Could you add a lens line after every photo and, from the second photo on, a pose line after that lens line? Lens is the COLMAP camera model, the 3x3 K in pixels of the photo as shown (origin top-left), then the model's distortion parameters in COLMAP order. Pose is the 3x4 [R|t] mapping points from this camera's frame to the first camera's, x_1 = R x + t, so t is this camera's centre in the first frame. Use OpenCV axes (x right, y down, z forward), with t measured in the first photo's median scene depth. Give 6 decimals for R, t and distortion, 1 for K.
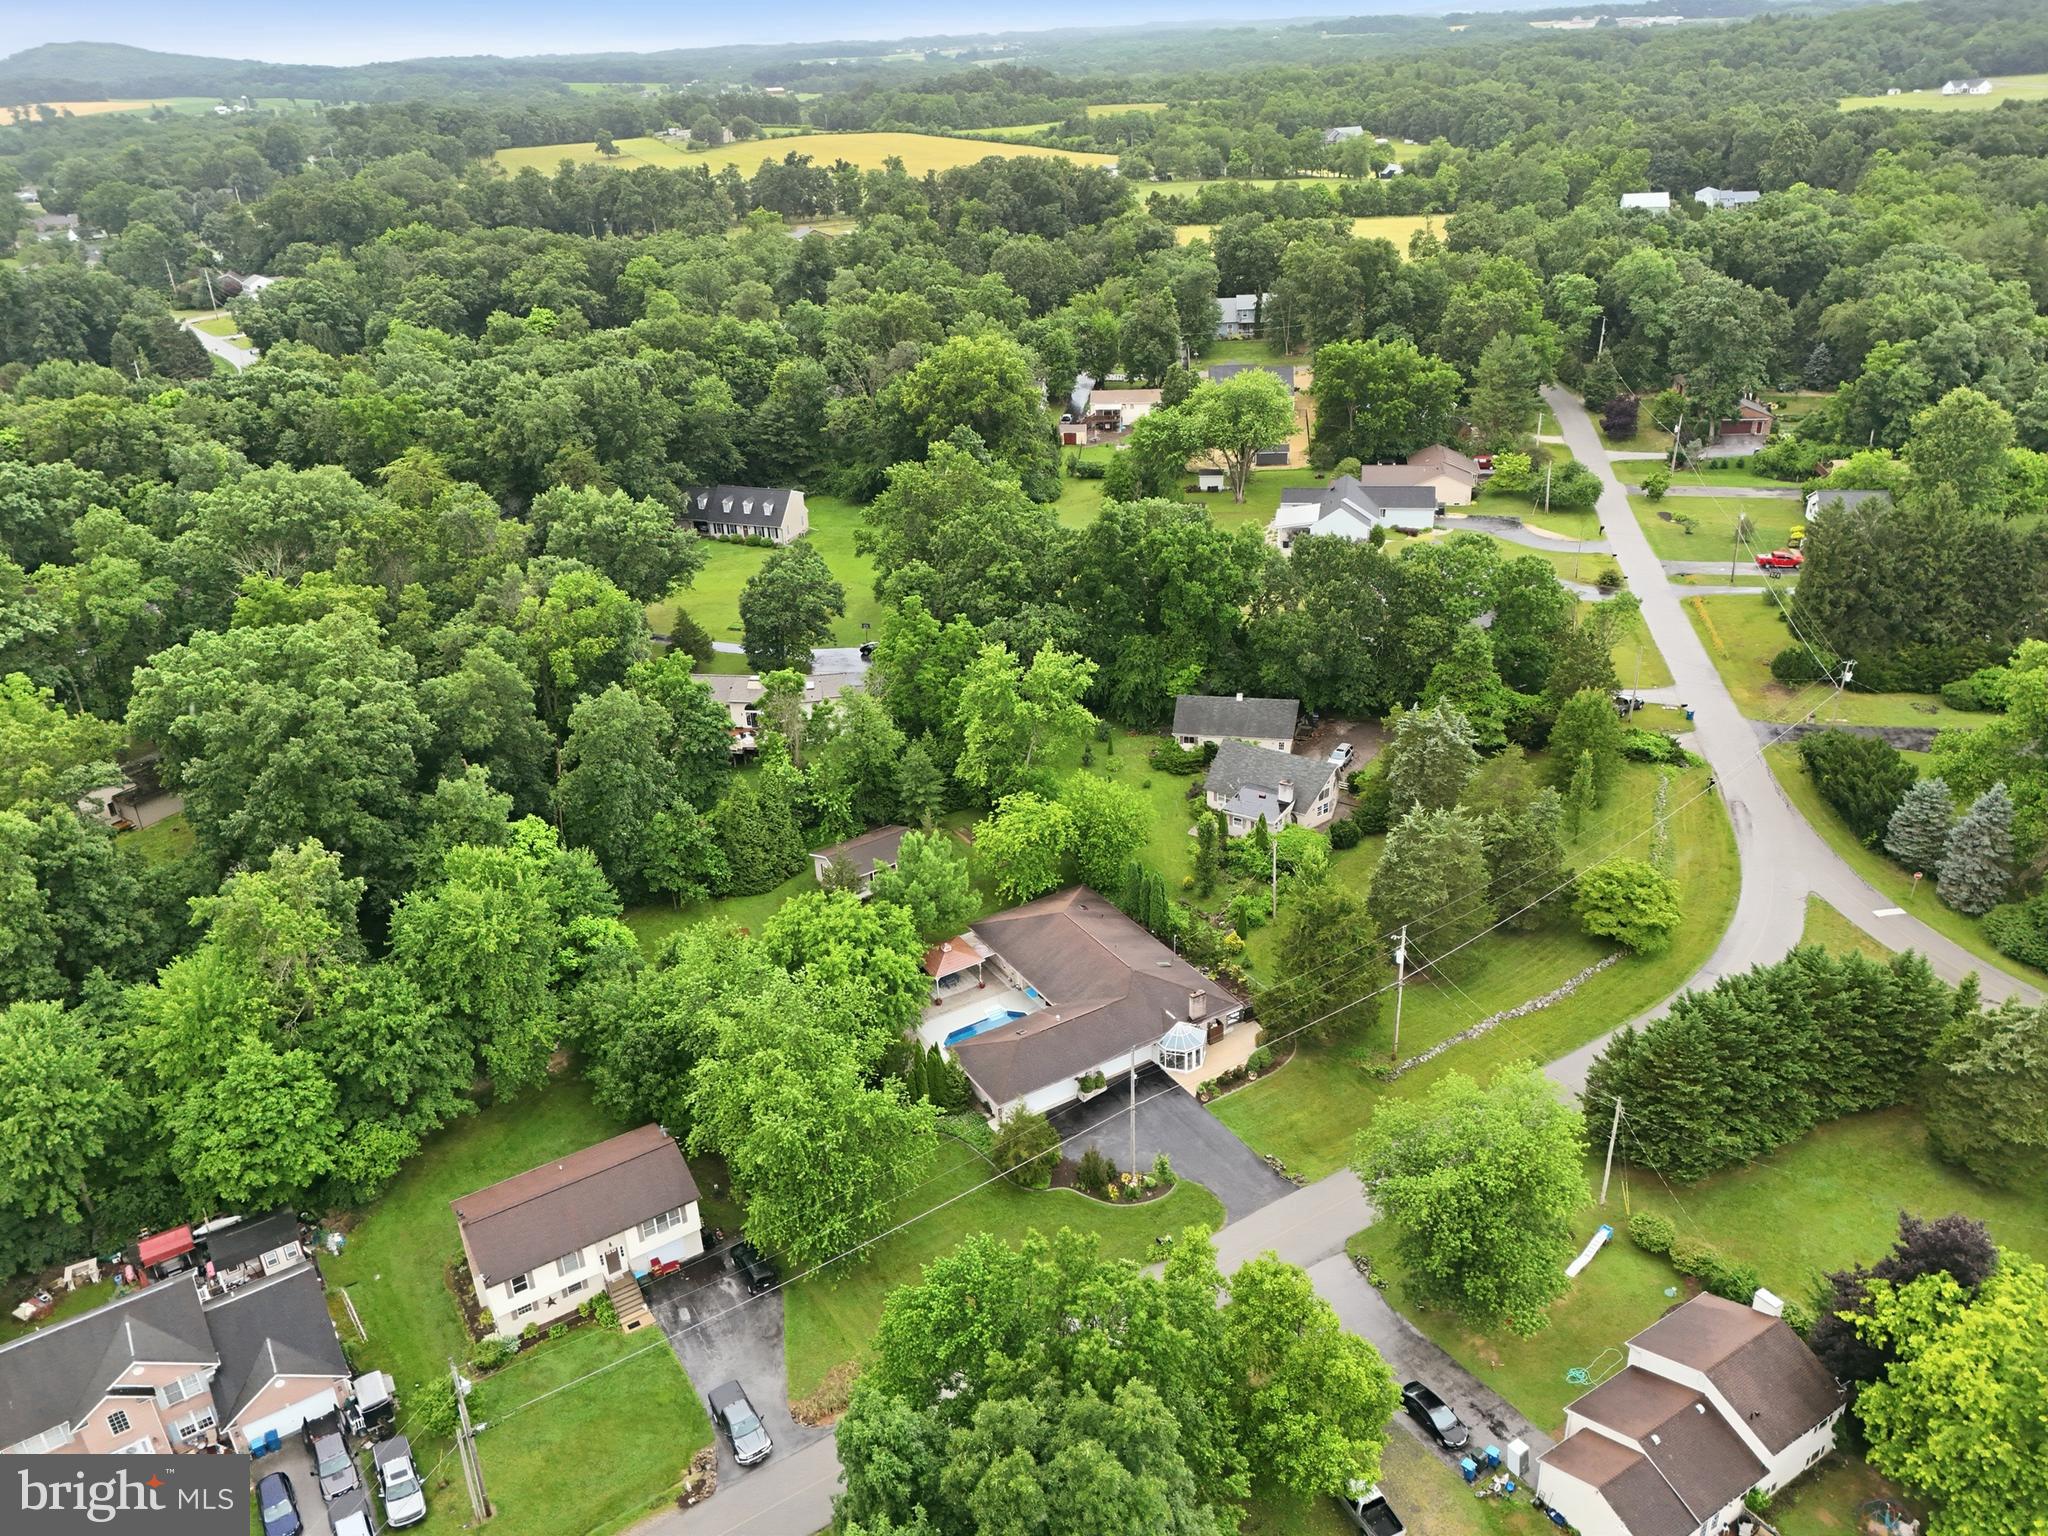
lens RADIAL K [[1490.3, 0, 1032.6], [0, 1490.3, 771.0], [0, 0, 1]] dist [0.108975, -0.135662]
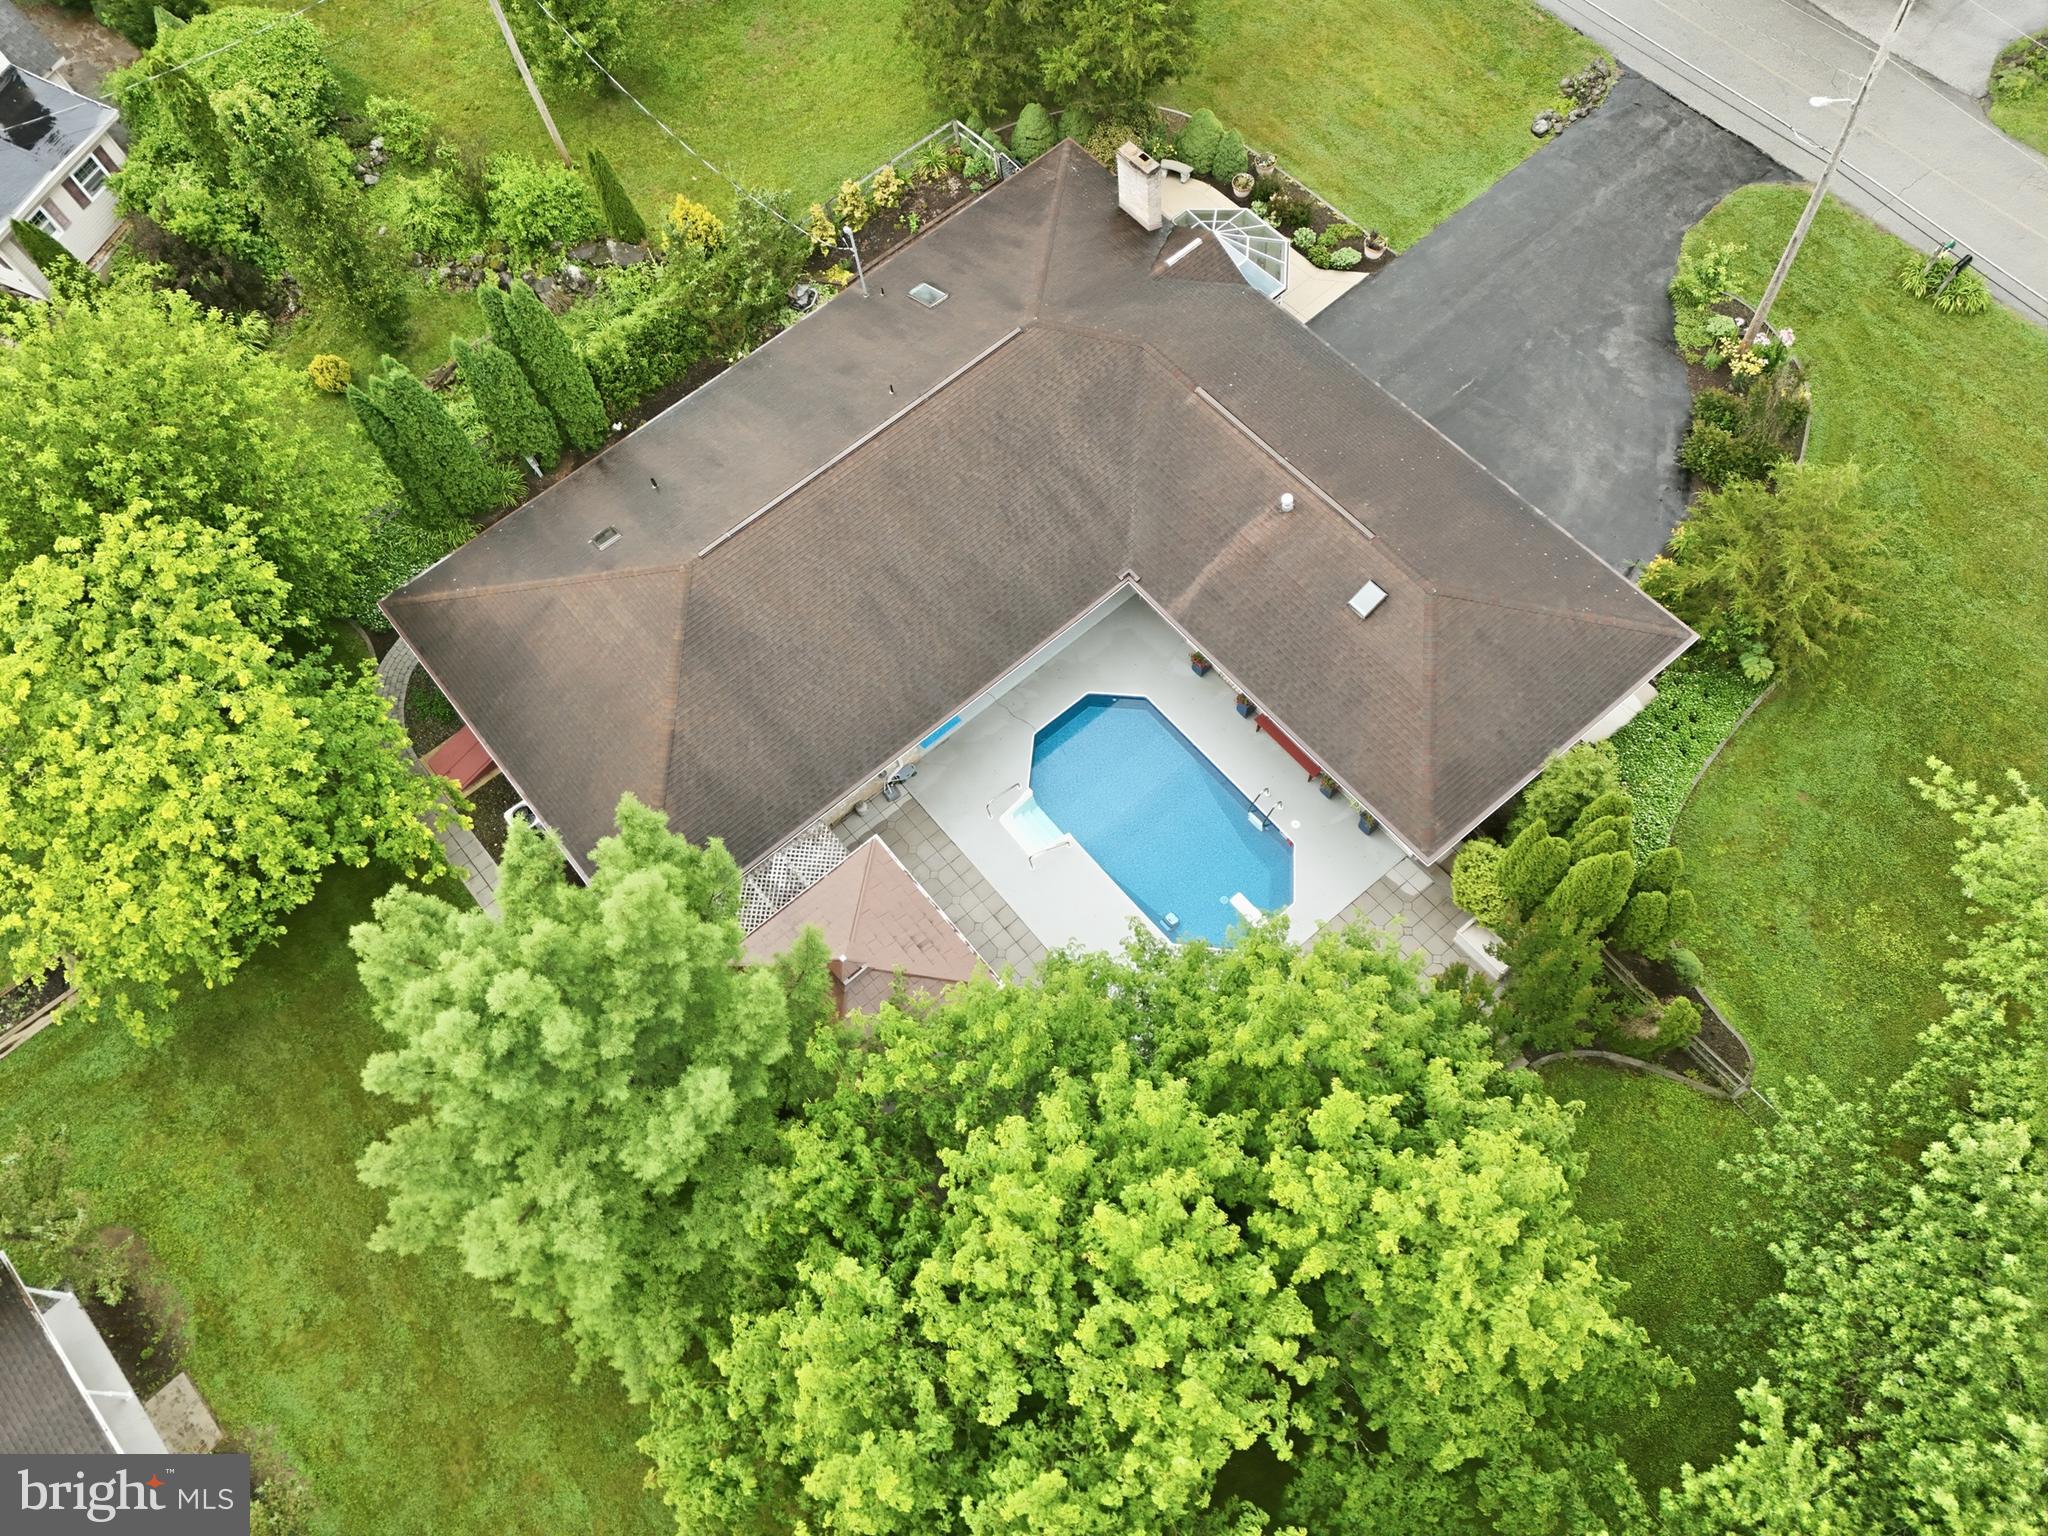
lens RADIAL K [[1509.3, 0, 1024.0], [0, 1509.3, 768.0], [0, 0, 1]] dist [0.064109, -0.057965]
pose [[-0.138716, -0.866876, 0.478835, -0.144311], [0.524402, 0.345863, 0.778063, -0.070874], [-0.840095, 0.359032, 0.406615, 0.803094]]
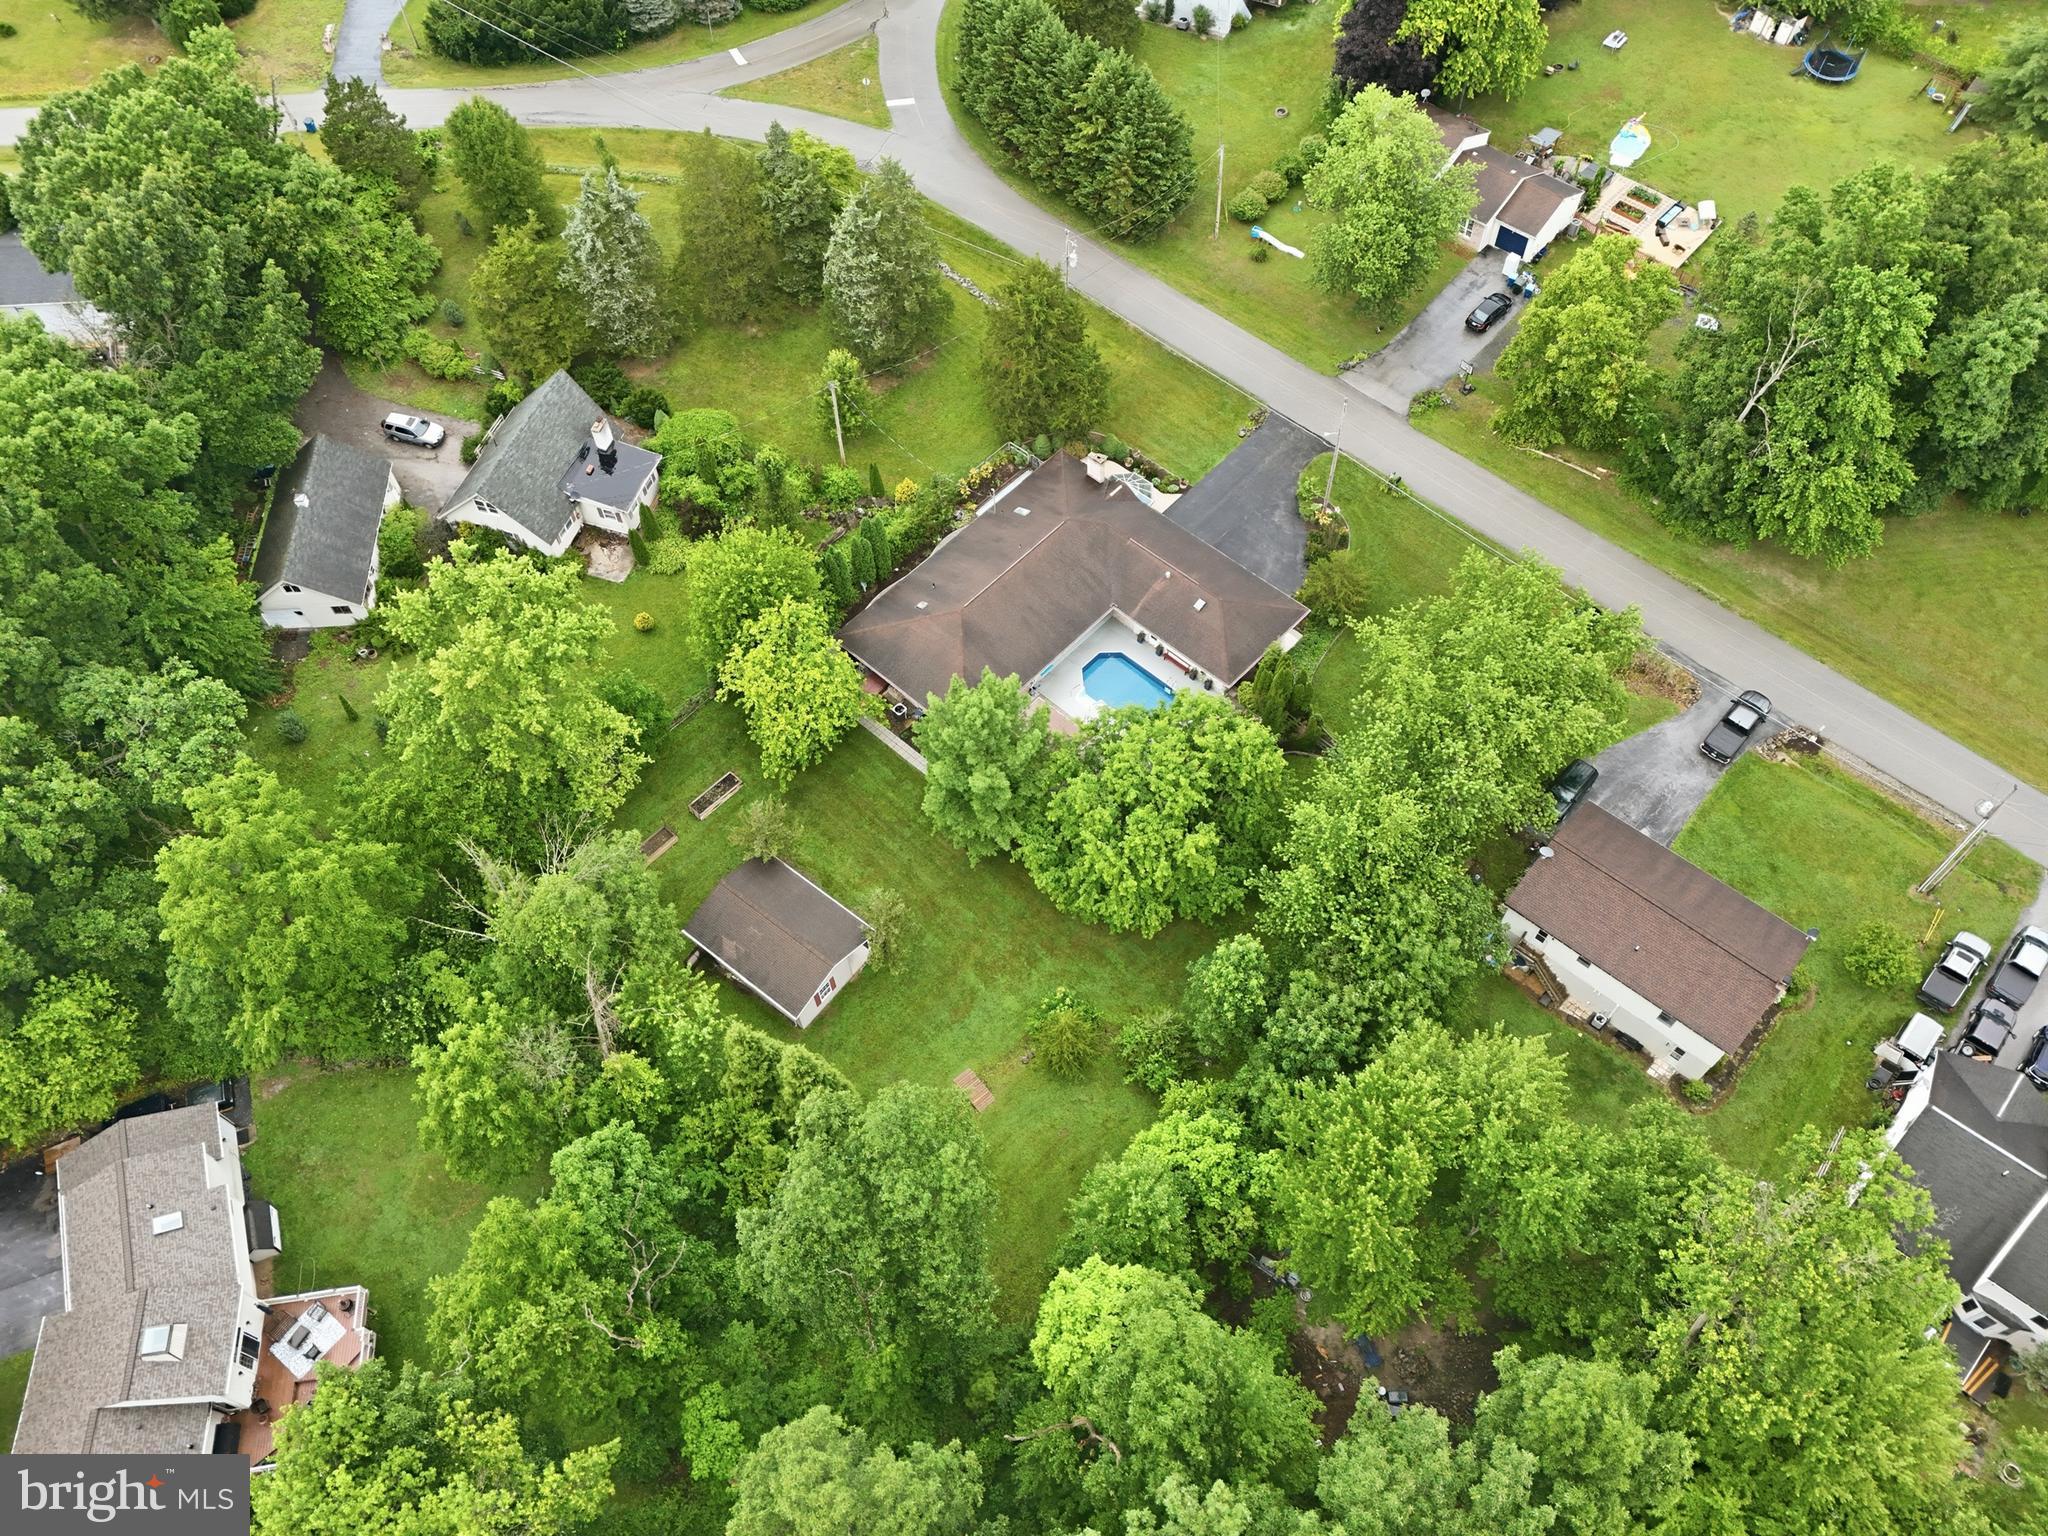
lens RADIAL K [[1509.3, 0, 1024.0], [0, 1509.3, 768.0], [0, 0, 1]] dist [0.064109, -0.057965]
pose [[-0.276147, -0.782934, 0.557456, -0.451839], [0.456258, 0.403699, 0.793004, -0.439254], [-0.845914, 0.473330, 0.245740, 0.777436]]
